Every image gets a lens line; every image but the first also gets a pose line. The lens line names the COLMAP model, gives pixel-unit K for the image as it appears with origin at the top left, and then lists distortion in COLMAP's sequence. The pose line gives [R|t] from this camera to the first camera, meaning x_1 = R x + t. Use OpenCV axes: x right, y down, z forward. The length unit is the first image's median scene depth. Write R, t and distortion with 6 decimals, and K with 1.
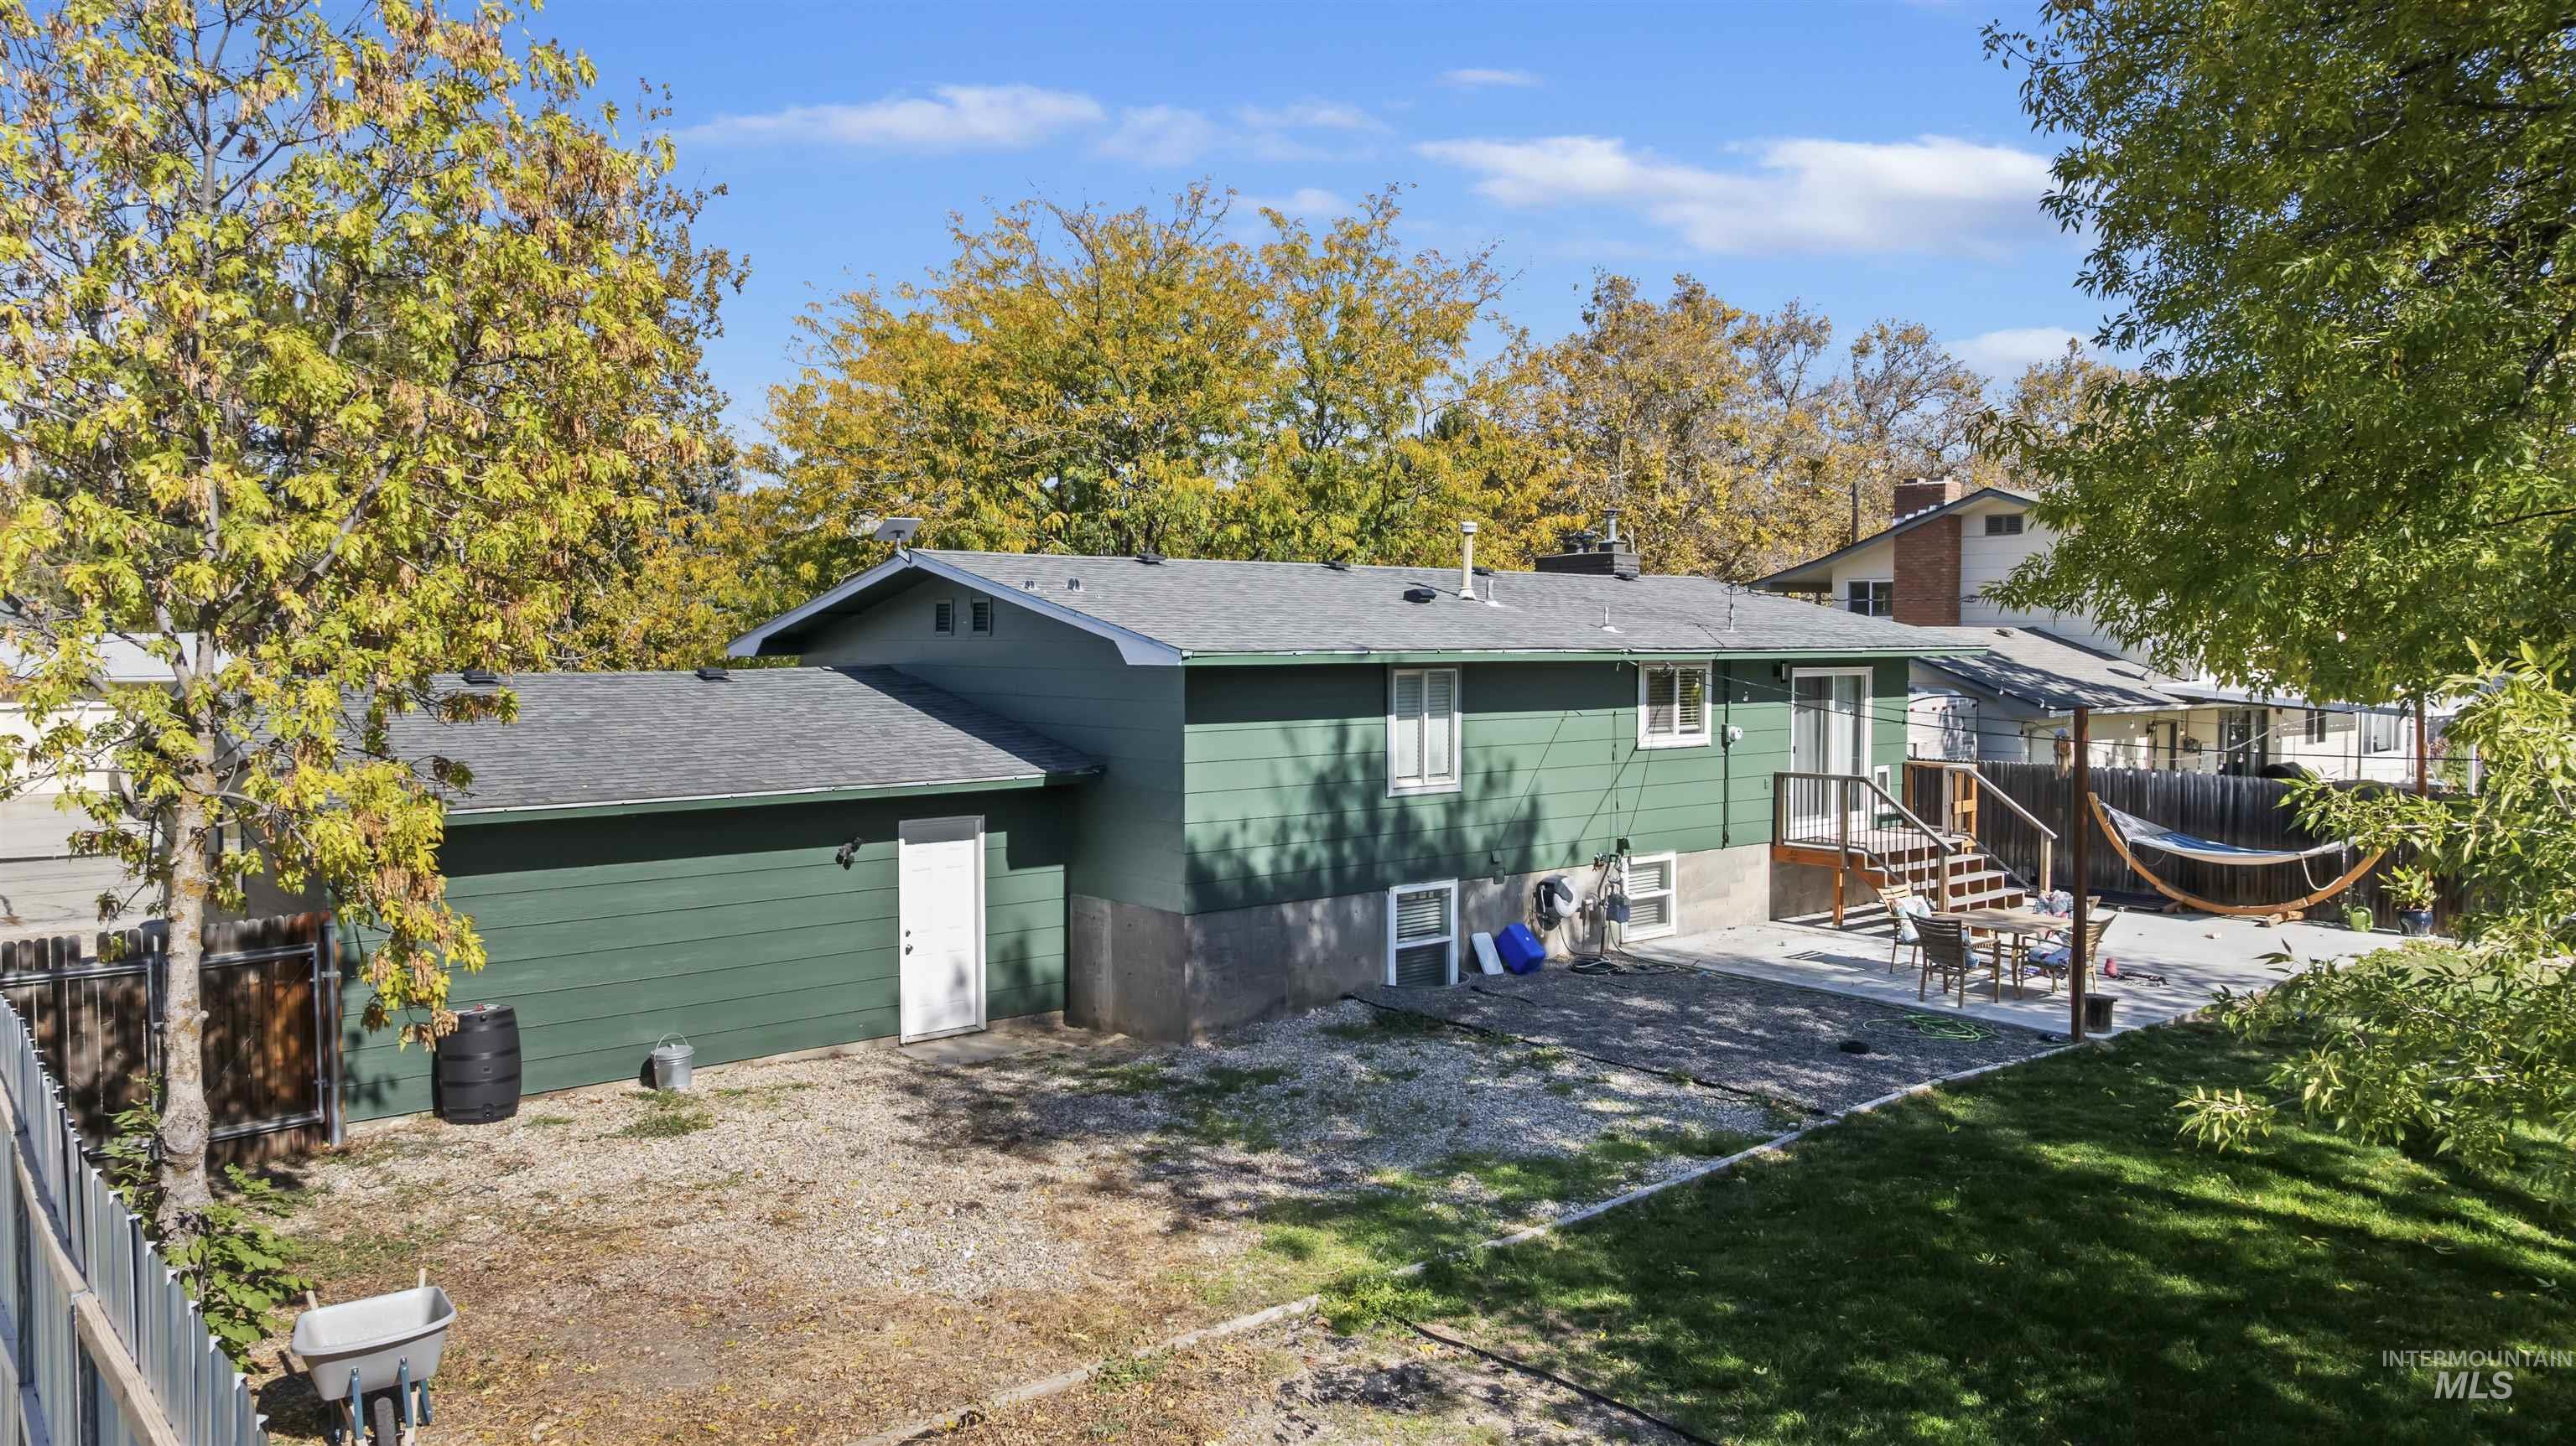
lens RADIAL K [[1796.7, 0, 1296.7], [0, 1796.7, 684.6], [0, 0, 1]] dist [-0.002720, -0.004222]
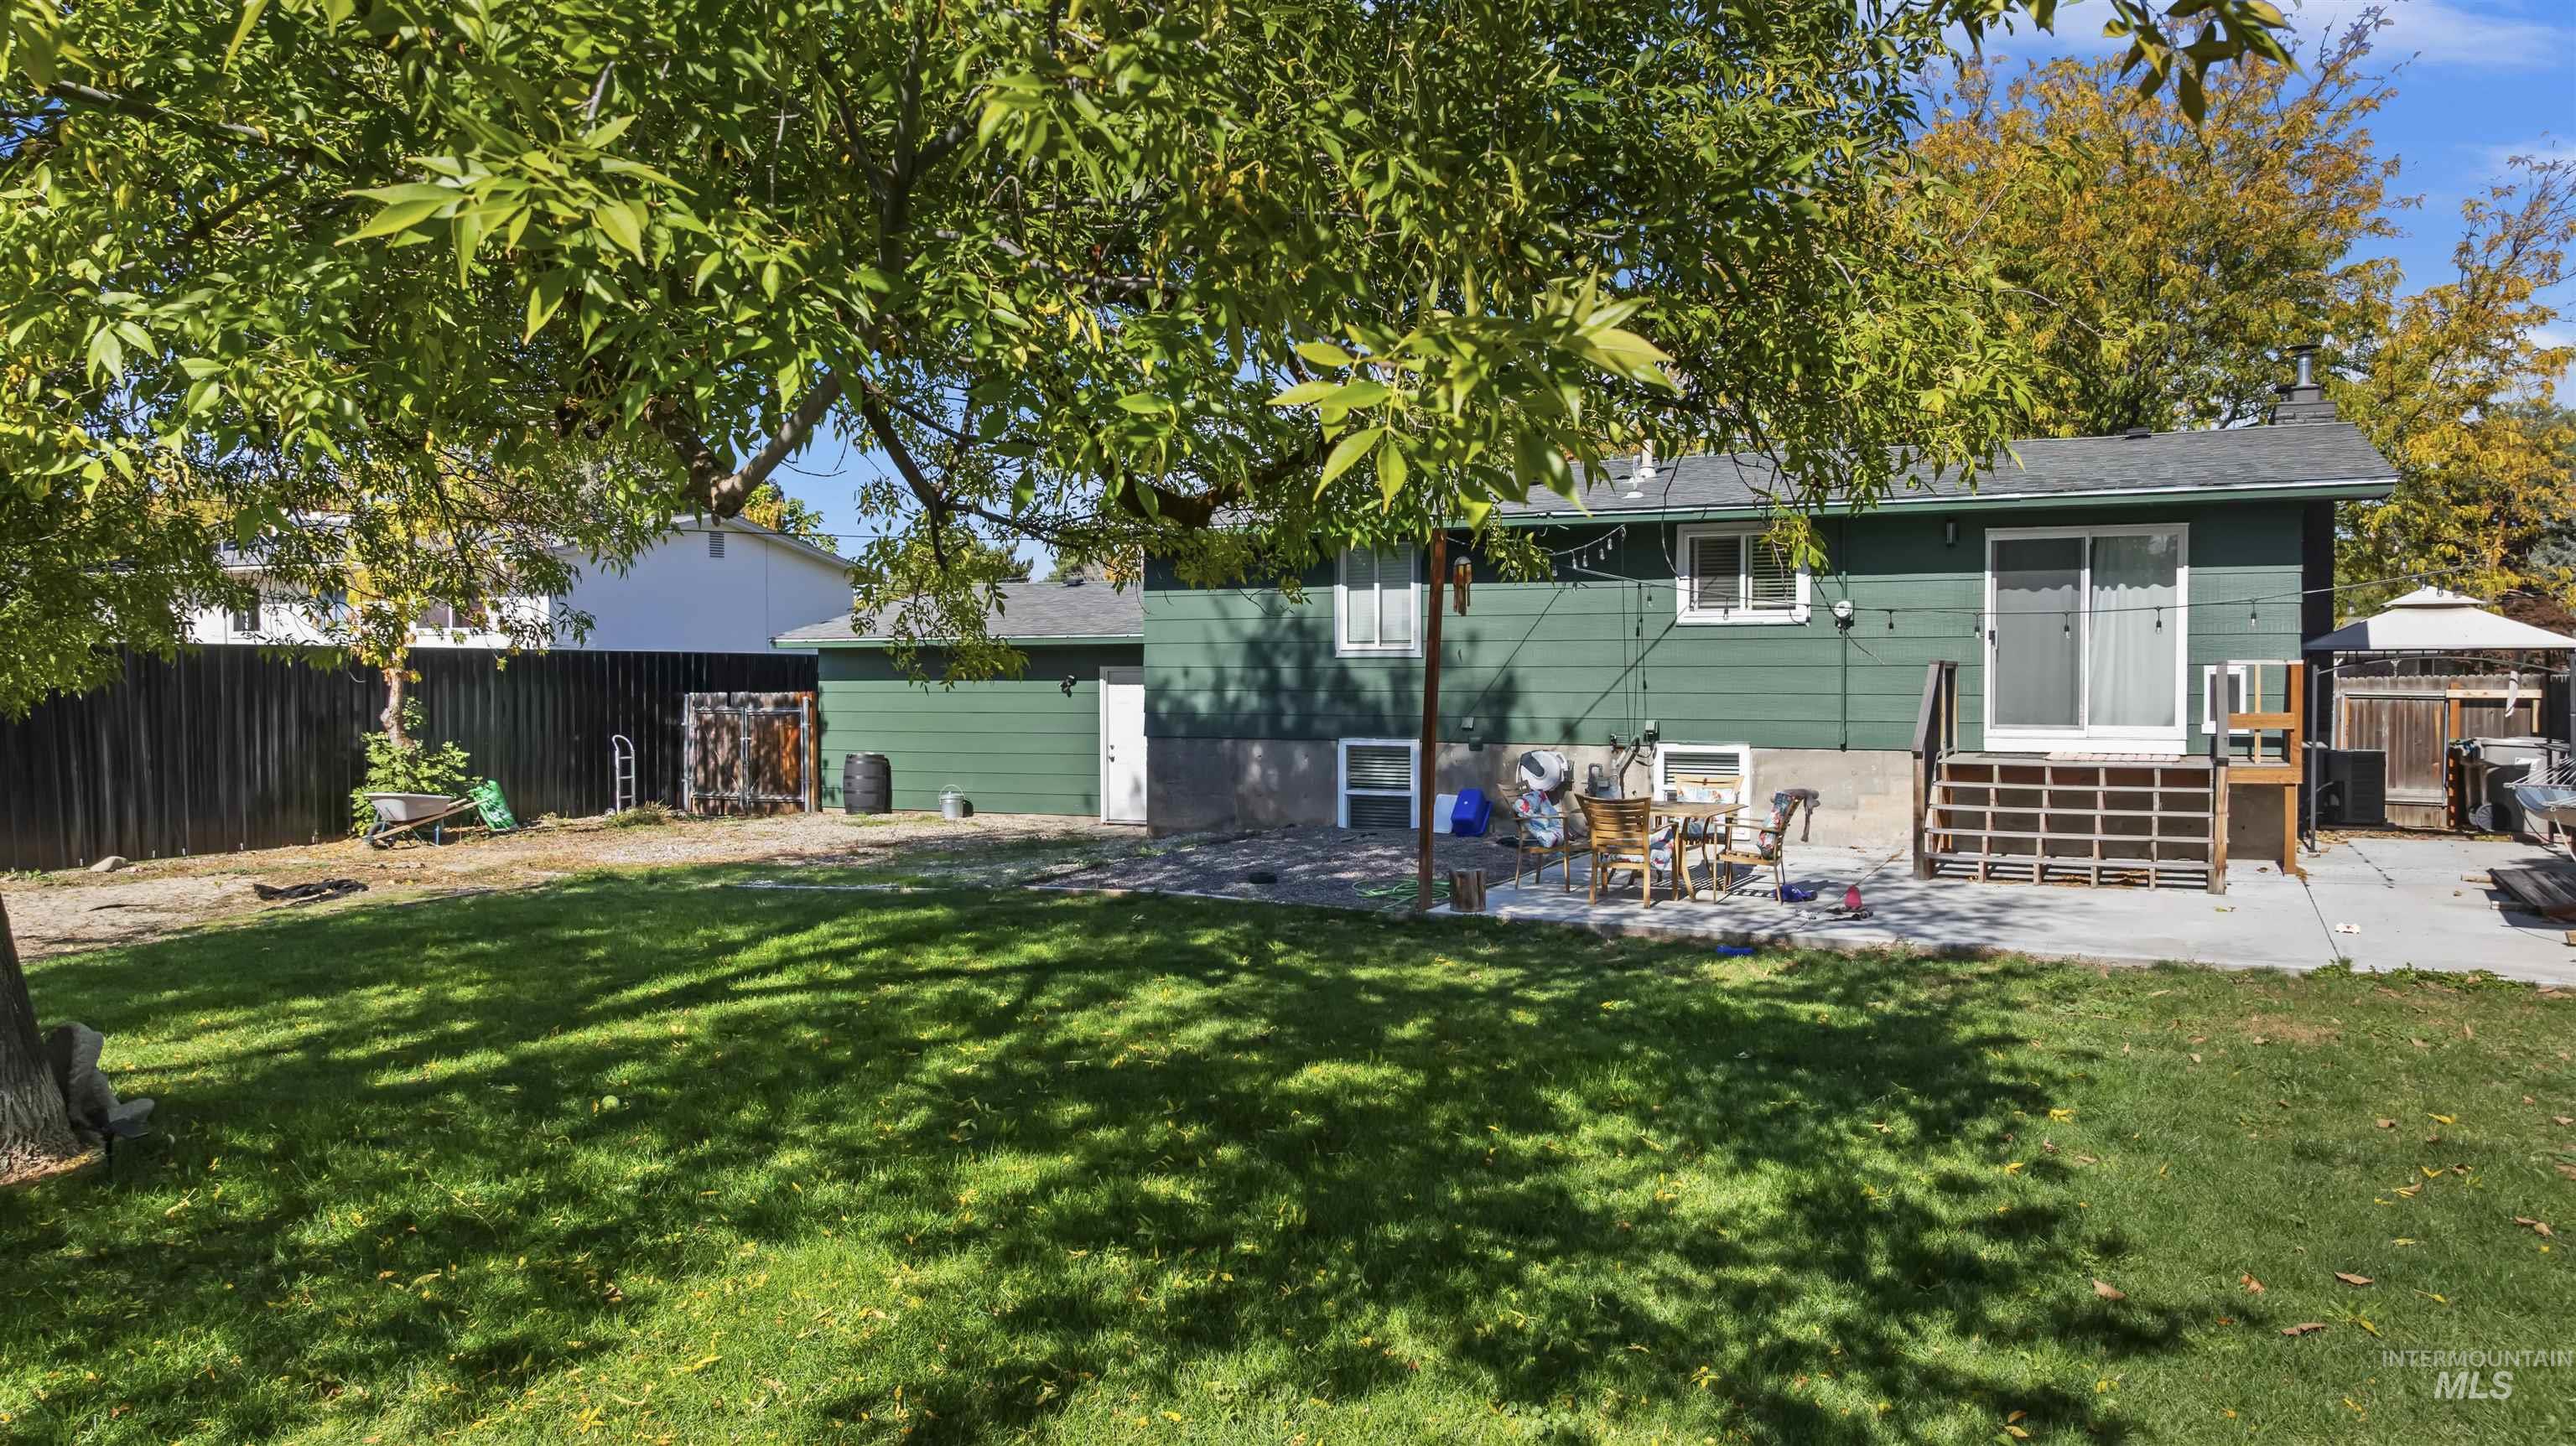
lens RADIAL K [[1796.7, 0, 1296.7], [0, 1796.7, 684.6], [0, 0, 1]] dist [-0.002720, -0.004222]
pose [[0.406590, 0.021841, -0.913350, 1.081457], [-0.004537, 0.999750, 0.021888, 0.052835], [0.913599, -0.004755, 0.406587, 0.513029]]
